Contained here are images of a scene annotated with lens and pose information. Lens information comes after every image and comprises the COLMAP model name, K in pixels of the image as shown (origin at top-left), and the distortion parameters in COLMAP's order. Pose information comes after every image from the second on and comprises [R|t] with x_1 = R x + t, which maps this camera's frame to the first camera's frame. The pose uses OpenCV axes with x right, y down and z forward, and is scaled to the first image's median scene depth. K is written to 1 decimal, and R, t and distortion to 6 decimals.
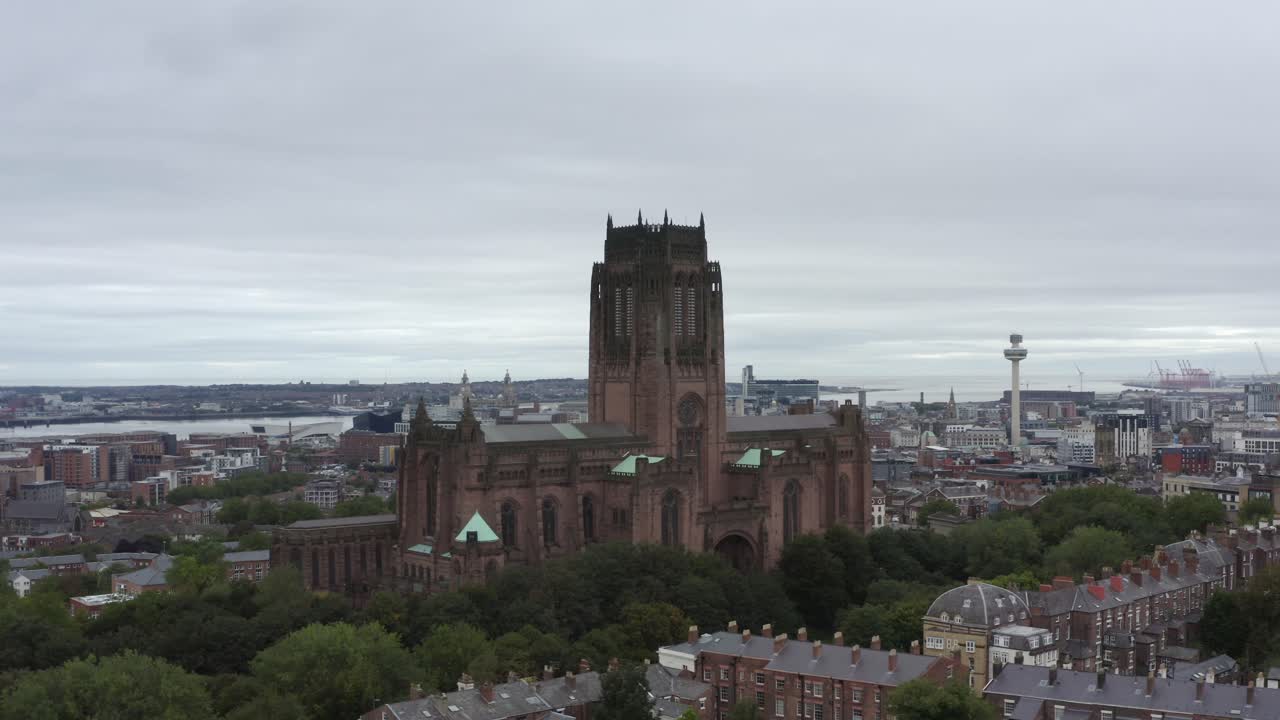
lens RADIAL K [[1495.4, 0, 643.5], [0, 1495.4, 361.3], [0, 0, 1]] dist [-0.201133, 0.000000]
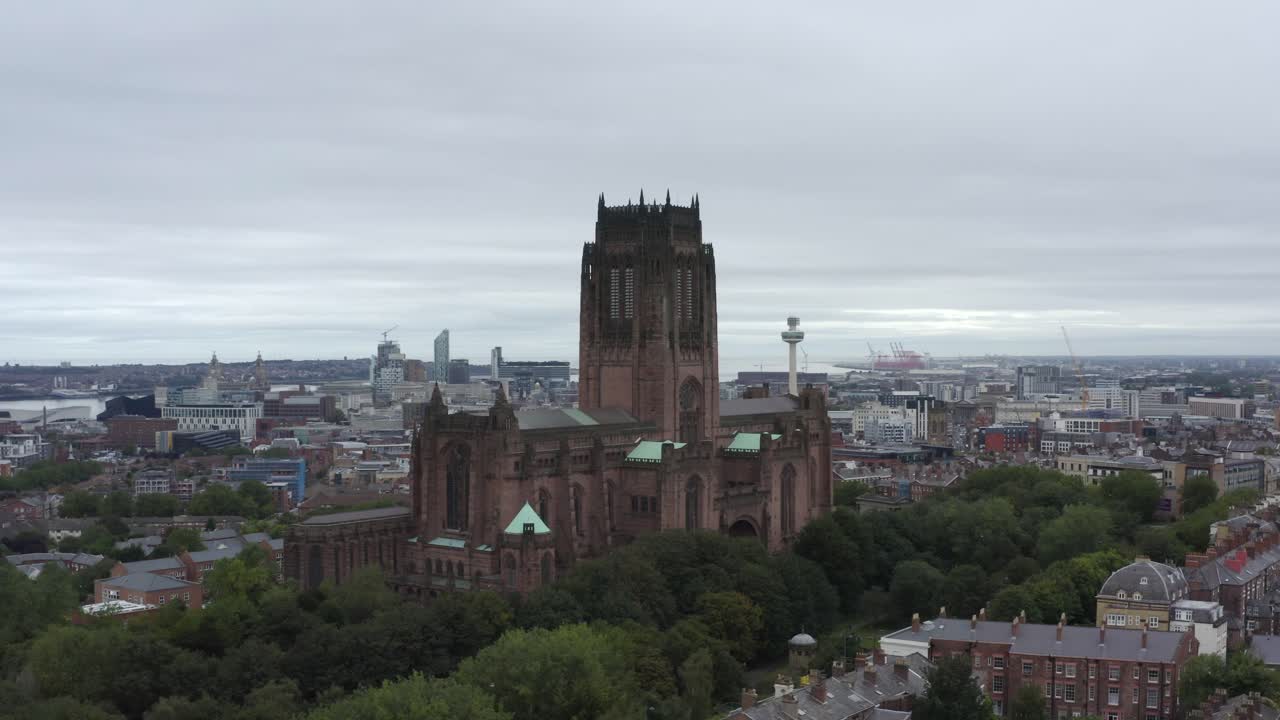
lens RADIAL K [[1495.4, 0, 652.7], [0, 1495.4, 363.3], [0, 0, 1]] dist [-0.201133, 0.000000]
pose [[0.977806, -0.000533, 0.209514, -0.199972], [-0.002399, 0.999903, 0.013738, -0.001195], [-0.209501, -0.013935, 0.977709, 0.043439]]
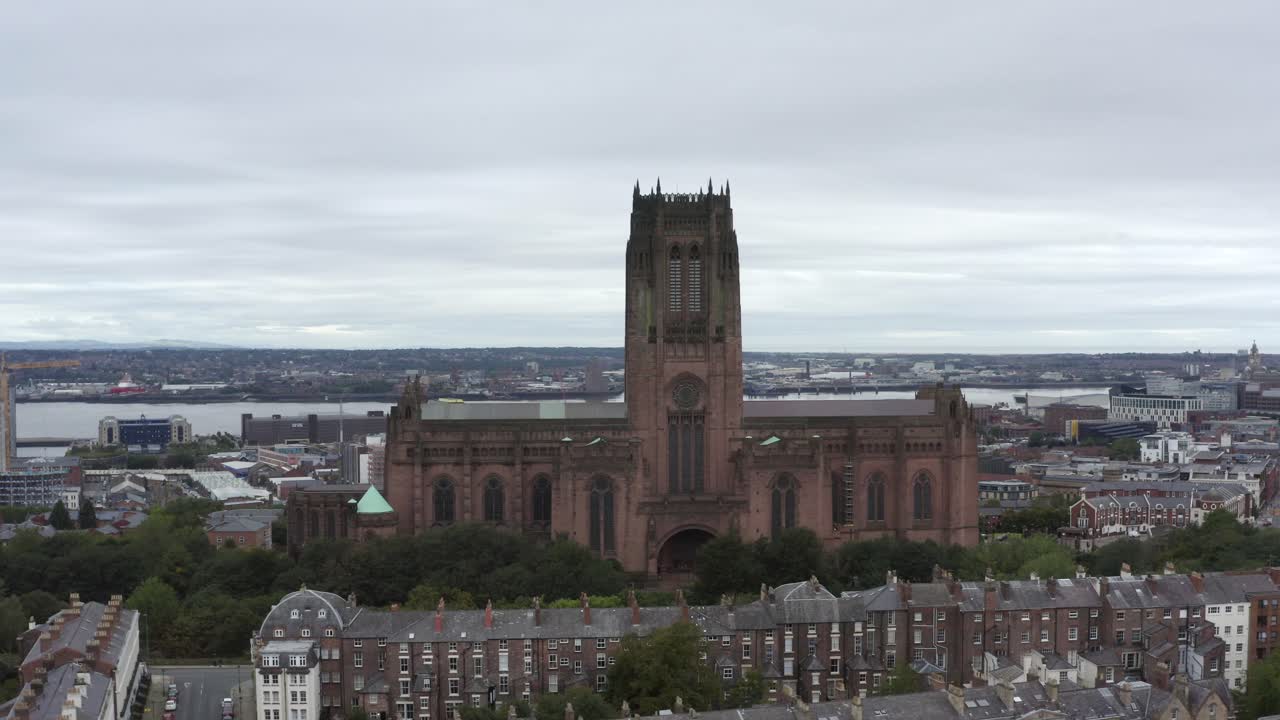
lens RADIAL K [[1495.4, 0, 639.1], [0, 1495.4, 356.4], [0, 0, 1]] dist [-0.201133, 0.000000]
pose [[0.797067, 0.008682, -0.603828, 0.572513], [0.002709, 0.999835, 0.017953, -0.006365], [0.603885, -0.015946, 0.796912, 0.242768]]
